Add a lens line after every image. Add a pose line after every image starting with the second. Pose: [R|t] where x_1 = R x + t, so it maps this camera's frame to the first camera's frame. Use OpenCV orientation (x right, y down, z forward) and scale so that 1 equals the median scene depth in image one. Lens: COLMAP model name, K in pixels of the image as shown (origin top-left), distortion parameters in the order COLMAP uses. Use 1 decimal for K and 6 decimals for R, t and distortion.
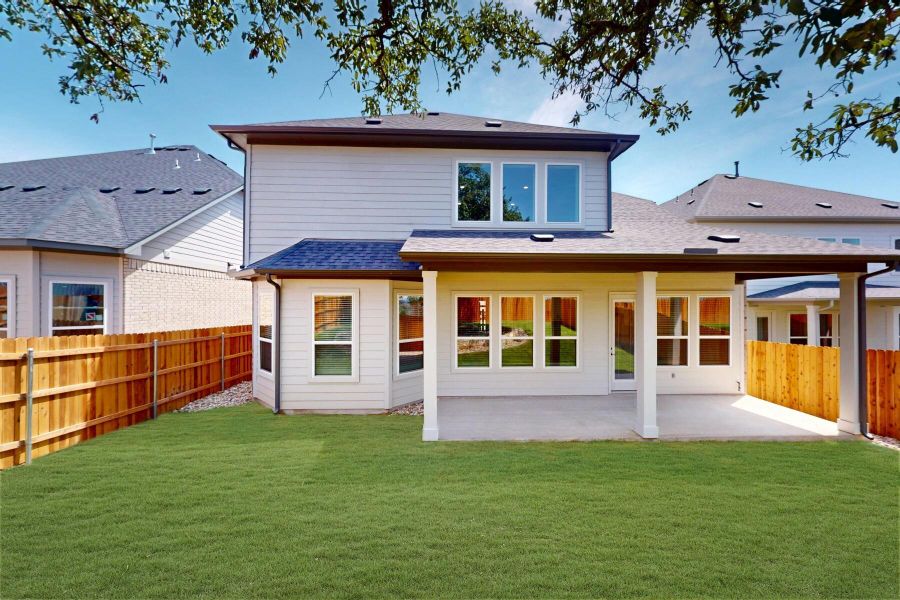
lens RADIAL K [[340.1, 0, 450.0], [0, 340.1, 300.0], [0, 0, 1]] dist [-0.000394, -0.000327]
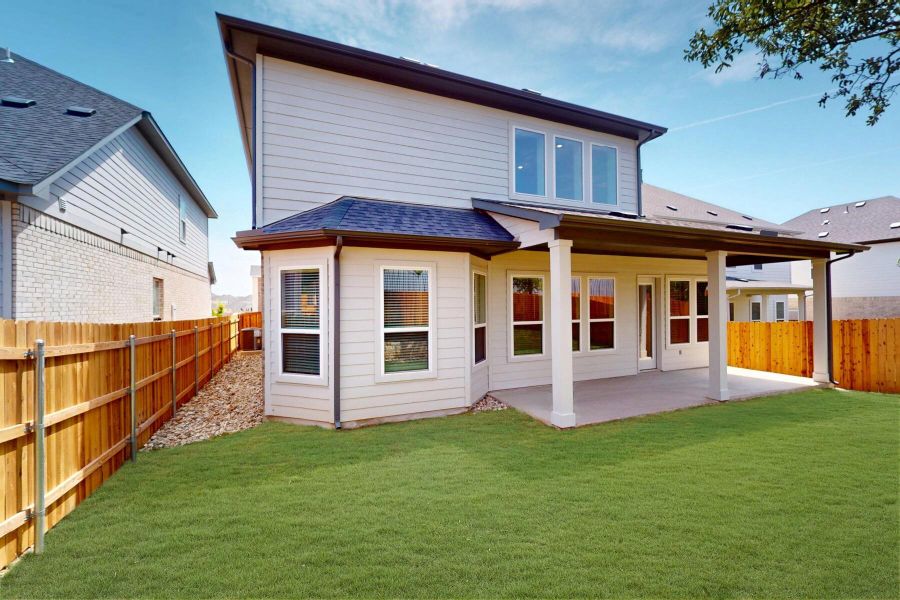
lens RADIAL K [[392.1, 0, 450.0], [0, 392.1, 300.0], [0, 0, 1]] dist [0.001293, -0.000303]
pose [[0.929500, -0.006006, 0.368773, -0.582159], [0.007056, 0.999974, -0.001498, 0.057016], [-0.368755, 0.003995, 0.929518, 0.110915]]
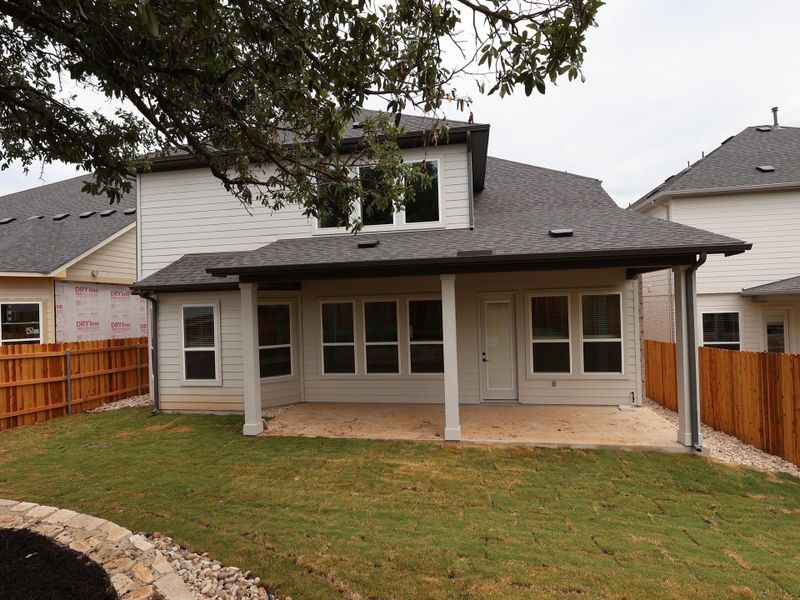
lens RADIAL K [[424.6, 0, 402.8], [0, 424.6, 300.7], [0, 0, 1]] dist [0.003475, 0.000774]
pose [[0.977092, -0.034414, -0.210014, 0.591792], [0.032773, 0.999399, -0.011286, 0.003814], [0.210276, 0.004145, 0.977633, -0.211445]]
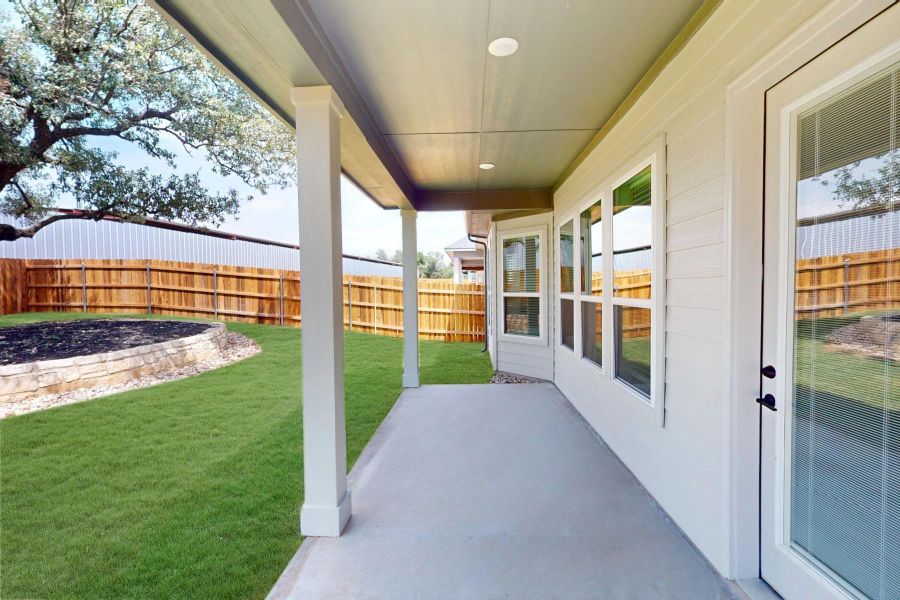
lens RADIAL K [[392.1, 0, 450.0], [0, 392.1, 300.0], [0, 0, 1]] dist [0.001293, -0.000303]
pose [[-0.088107, 0.031027, -0.995628, 0.839797], [0.017046, 0.999415, 0.029636, 0.105149], [0.995965, -0.014360, -0.088584, 0.973540]]
